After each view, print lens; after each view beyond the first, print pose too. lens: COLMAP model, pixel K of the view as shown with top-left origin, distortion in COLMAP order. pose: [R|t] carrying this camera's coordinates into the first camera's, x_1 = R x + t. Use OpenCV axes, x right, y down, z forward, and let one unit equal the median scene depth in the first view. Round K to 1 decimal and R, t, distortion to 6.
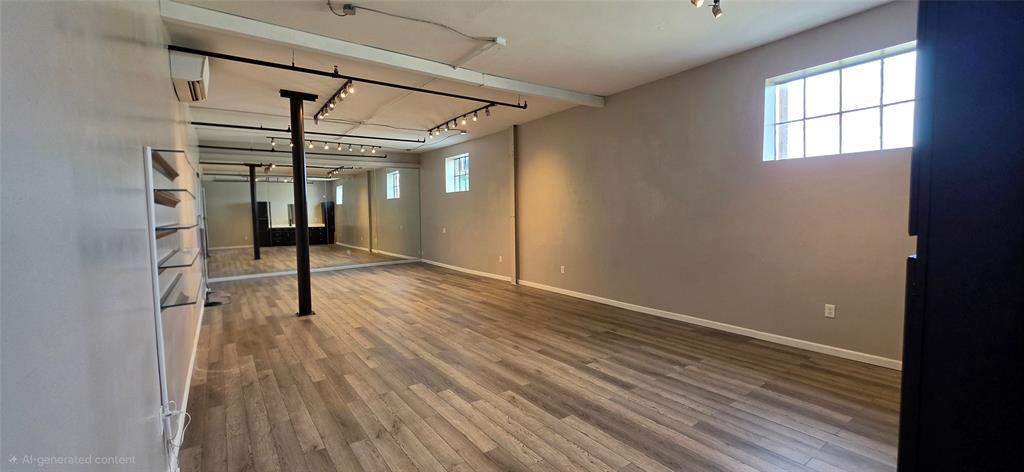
lens RADIAL K [[407.5, 0, 512.0], [0, 407.5, 236.0], [0, 0, 1]] dist [-0.002748, 0.000003]
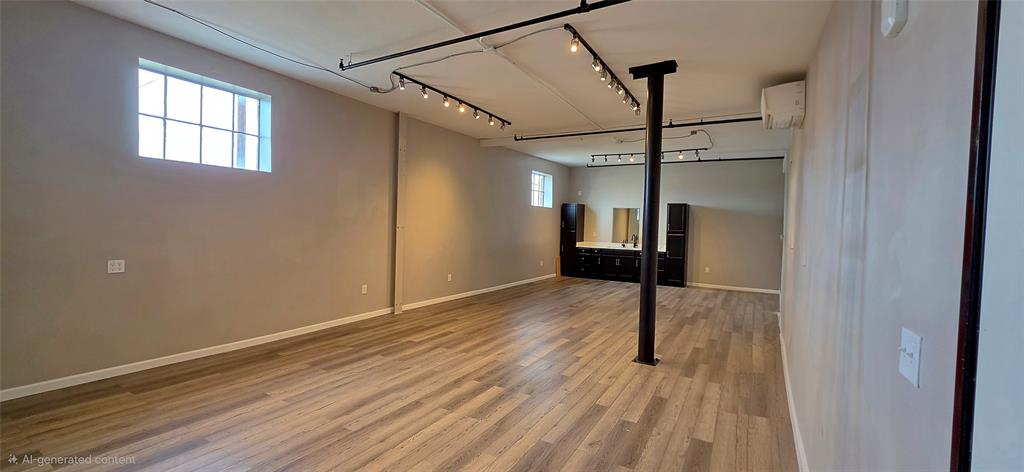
lens RADIAL K [[407.5, 0, 512.0], [0, 407.5, 236.0], [0, 0, 1]] dist [-0.002748, 0.000003]
pose [[-0.406872, -0.025190, 0.913138, -0.609554], [0.026218, 0.998886, 0.039237, -0.042492], [-0.913109, 0.039905, -0.405758, 0.854519]]
